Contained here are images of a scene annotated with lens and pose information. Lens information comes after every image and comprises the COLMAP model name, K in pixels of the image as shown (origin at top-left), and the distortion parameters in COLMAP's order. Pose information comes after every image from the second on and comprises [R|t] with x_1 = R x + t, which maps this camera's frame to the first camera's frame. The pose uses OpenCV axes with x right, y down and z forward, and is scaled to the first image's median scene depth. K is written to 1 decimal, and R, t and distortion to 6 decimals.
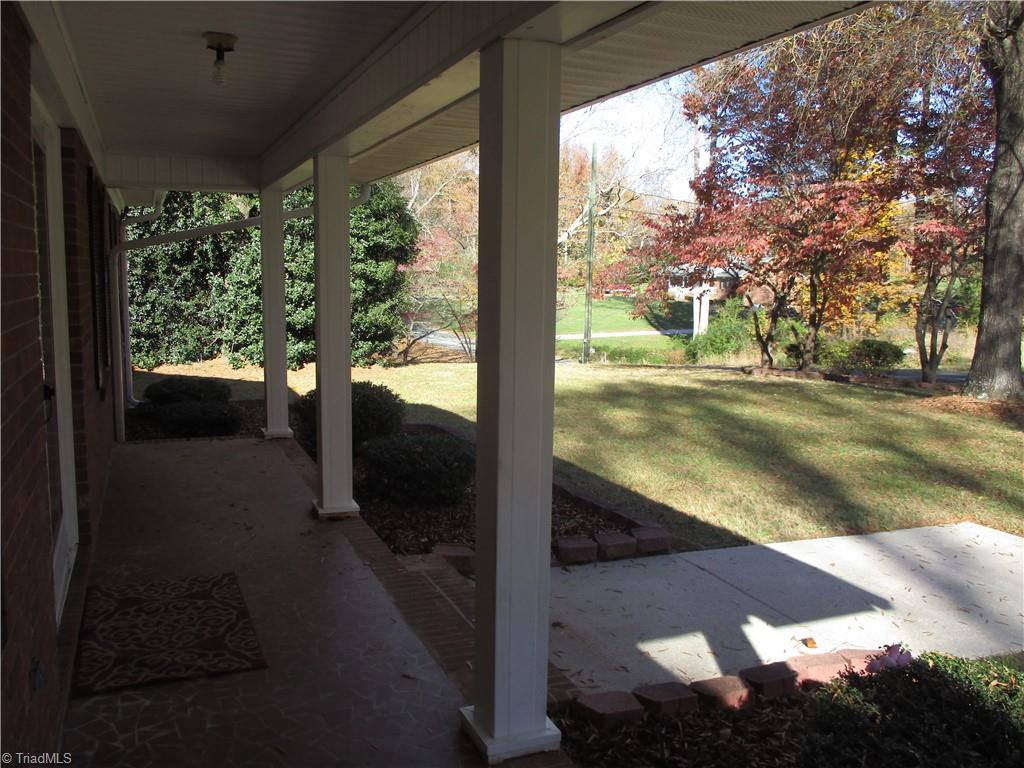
lens RADIAL K [[847.0, 0, 511.8], [0, 847.0, 370.1], [0, 0, 1]] dist [-0.028370, 0.006182]
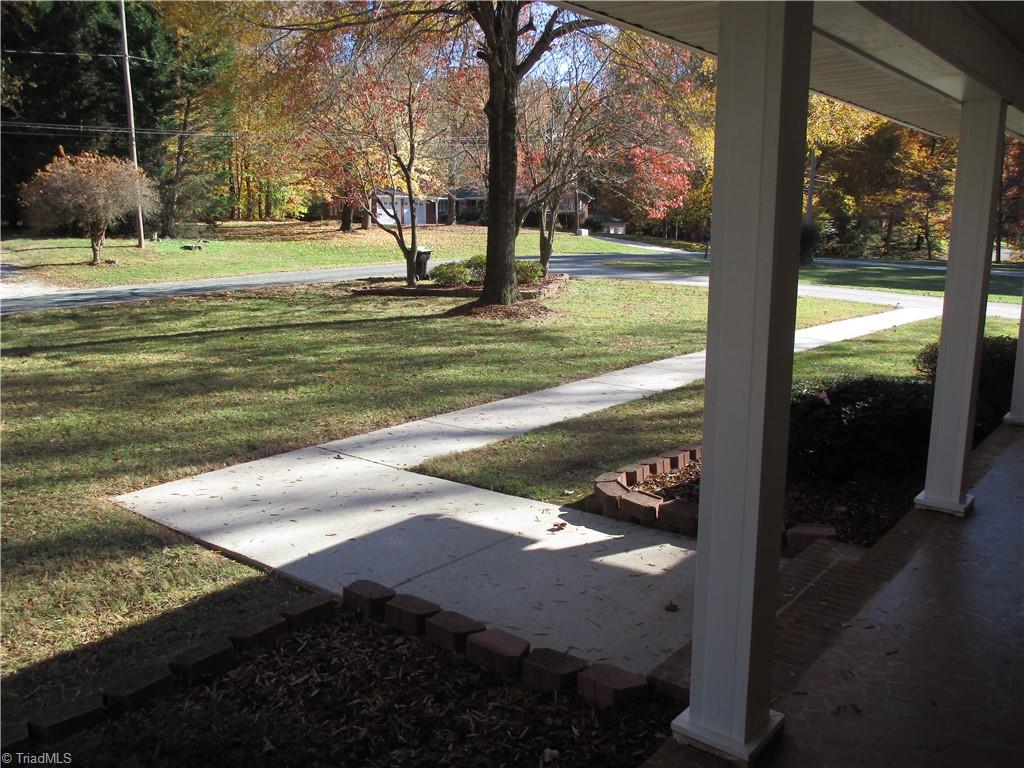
lens RADIAL K [[847.0, 0, 511.8], [0, 847.0, 370.1], [0, 0, 1]] dist [-0.028370, 0.006182]
pose [[-0.456080, -0.173343, 0.872894, -0.554372], [0.092464, 0.966308, 0.240205, -0.171921], [-0.885122, 0.190264, -0.424686, 1.304828]]
